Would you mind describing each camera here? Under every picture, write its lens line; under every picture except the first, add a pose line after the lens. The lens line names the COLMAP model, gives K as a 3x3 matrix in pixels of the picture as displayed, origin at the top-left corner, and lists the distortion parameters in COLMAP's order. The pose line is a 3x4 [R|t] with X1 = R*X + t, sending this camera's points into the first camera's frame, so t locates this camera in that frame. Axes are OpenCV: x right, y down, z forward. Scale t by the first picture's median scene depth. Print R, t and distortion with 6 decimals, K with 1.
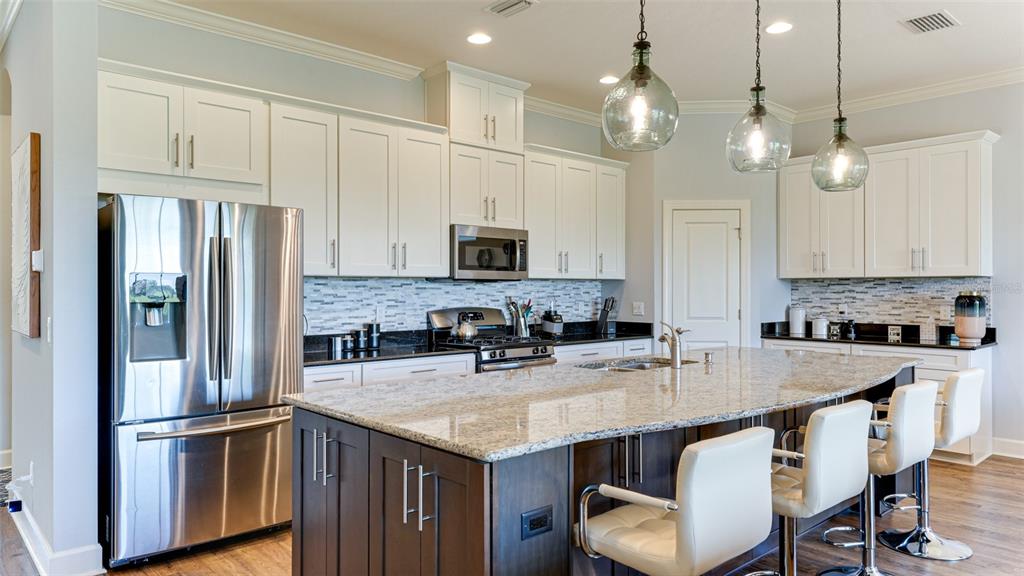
lens RADIAL K [[665.7, 0, 512.0], [0, 665.7, 288.0], [0, 0, 1]] dist [0.008798, -0.000174]
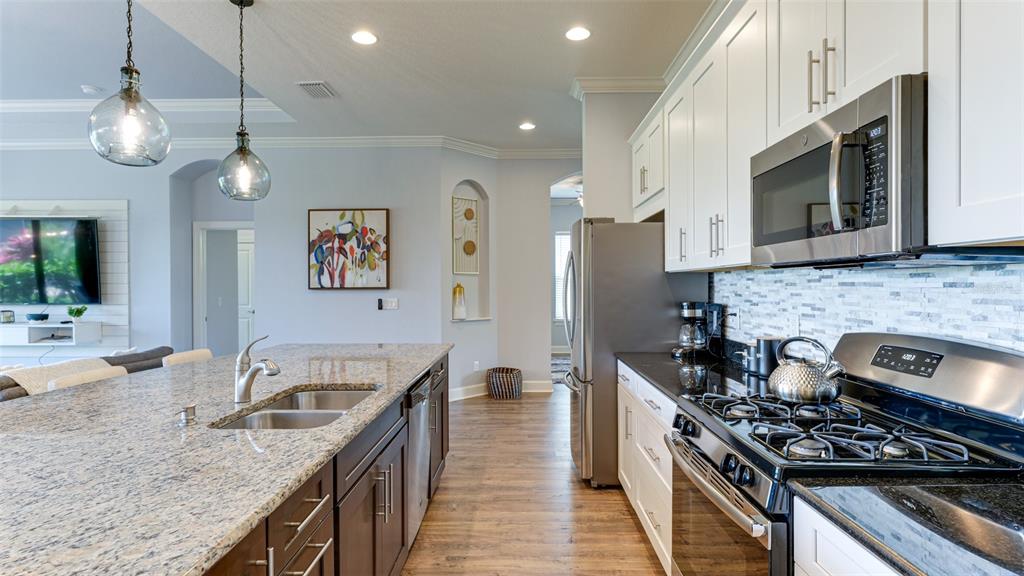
lens RADIAL K [[516.2, 0, 516.5], [0, 516.2, 291.5], [0, 0, 1]] dist [-0.001429, -0.000853]
pose [[-0.682325, 0.011201, -0.730964, 0.306583], [0.005125, 0.999931, 0.010538, 0.000650], [0.731031, 0.003444, -0.682335, 1.090096]]
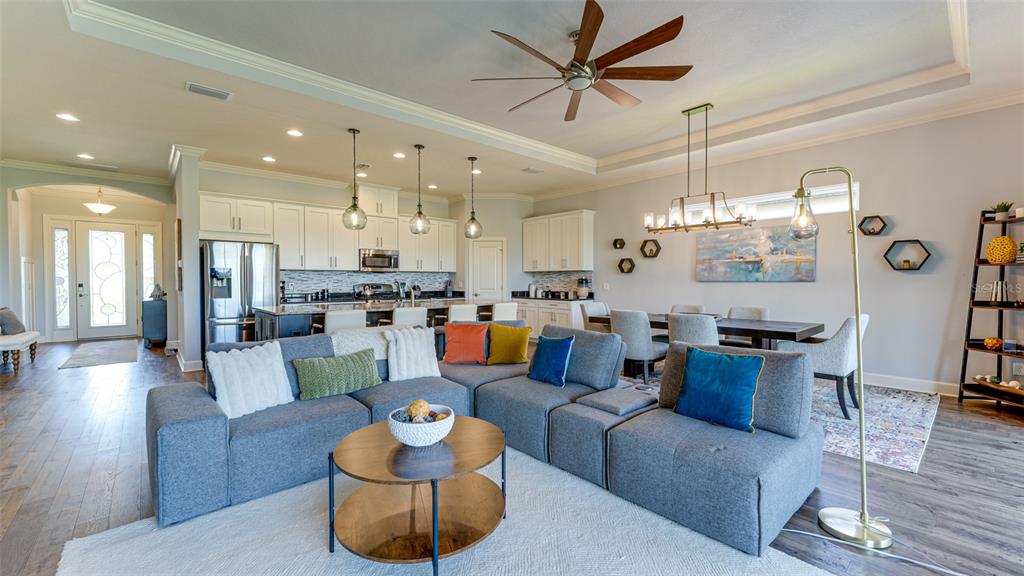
lens RADIAL K [[409.3, 0, 512.0], [0, 409.3, 288.0], [0, 0, 1]] dist [0.000540, -0.000045]
pose [[0.999935, 0.001780, -0.011303, 0.465829], [-0.001564, 0.999817, 0.019090, 0.017614], [0.011335, -0.019071, 0.999754, -0.471711]]
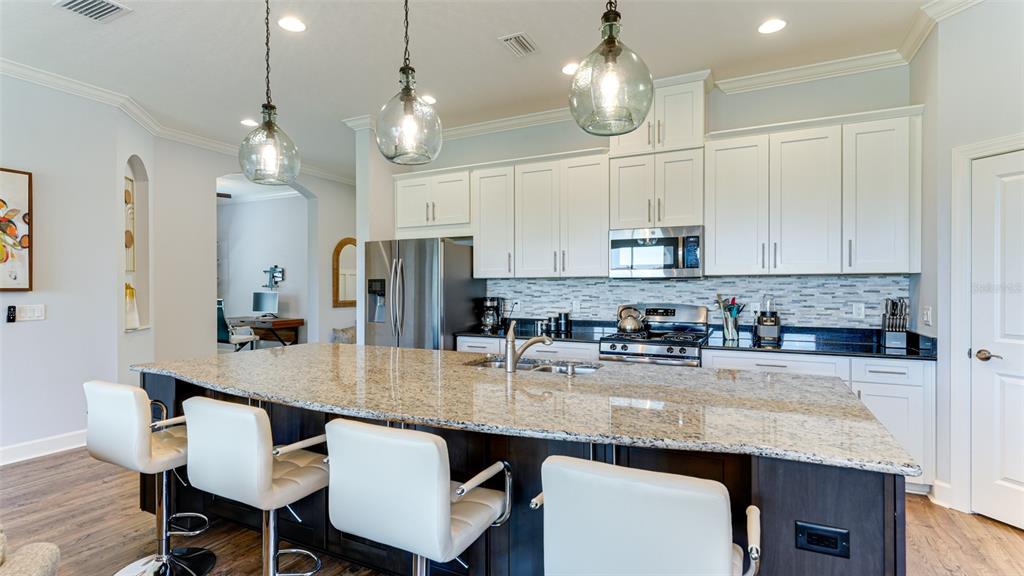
lens RADIAL K [[487.3, 0, 509.2], [0, 487.3, 285.5], [0, 0, 1]] dist [0.001048, -0.000552]
pose [[0.363112, -0.001918, -0.931743, 0.607816], [0.002055, 0.999997, -0.001257, 0.000164], [0.931743, -0.001458, 0.363115, 0.515632]]
